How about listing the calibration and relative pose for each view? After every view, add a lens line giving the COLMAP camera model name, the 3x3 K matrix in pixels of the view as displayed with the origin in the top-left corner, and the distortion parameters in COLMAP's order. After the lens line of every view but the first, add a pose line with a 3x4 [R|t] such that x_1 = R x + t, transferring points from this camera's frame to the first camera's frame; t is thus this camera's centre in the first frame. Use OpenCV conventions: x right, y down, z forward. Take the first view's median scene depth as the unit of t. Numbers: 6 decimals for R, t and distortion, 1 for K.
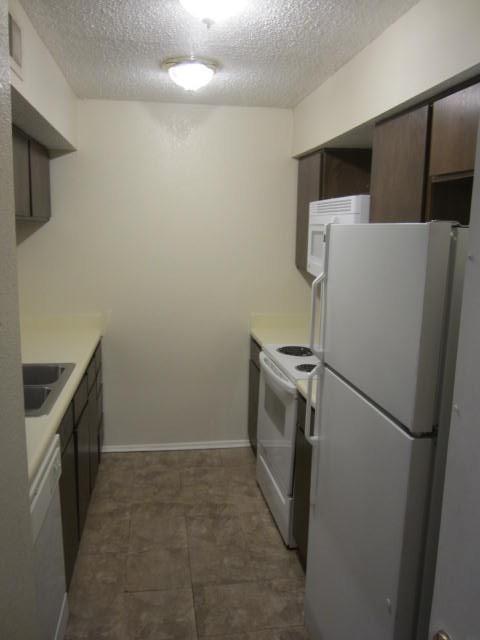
lens RADIAL K [[531.0, 0, 241.1], [0, 531.0, 318.8], [0, 0, 1]] dist [-0.029118, -0.004536]
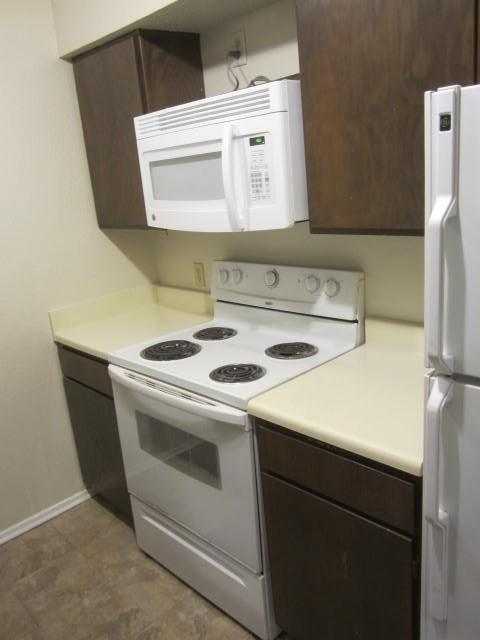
lens RADIAL K [[531.0, 0, 238.3], [0, 531.0, 317.3], [0, 0, 1]] dist [-0.029118, -0.004536]
pose [[0.820384, -0.246355, 0.516022, -0.151499], [0.206281, 0.969171, 0.134744, -0.047747], [-0.533309, -0.004096, 0.845911, 0.396319]]
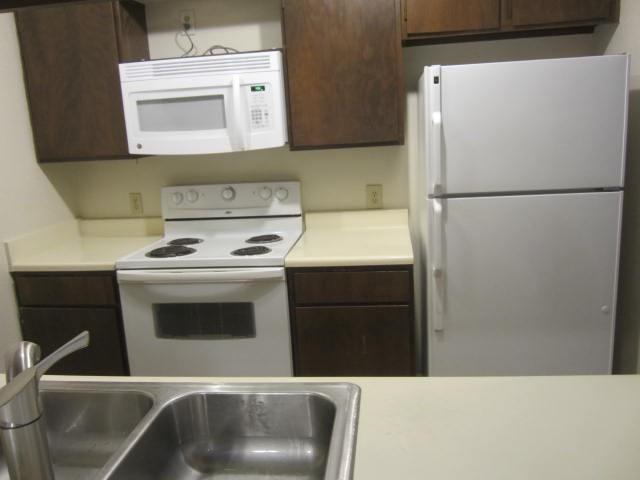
lens RADIAL K [[531.0, 0, 318.8], [0, 531.0, 239.2], [0, 0, 1]] dist [-0.029118, -0.004536]
pose [[0.284517, -0.242766, 0.927424, -0.551557], [0.223974, 0.957466, 0.181919, -0.051256], [-0.932140, 0.155960, 0.326788, 0.518046]]
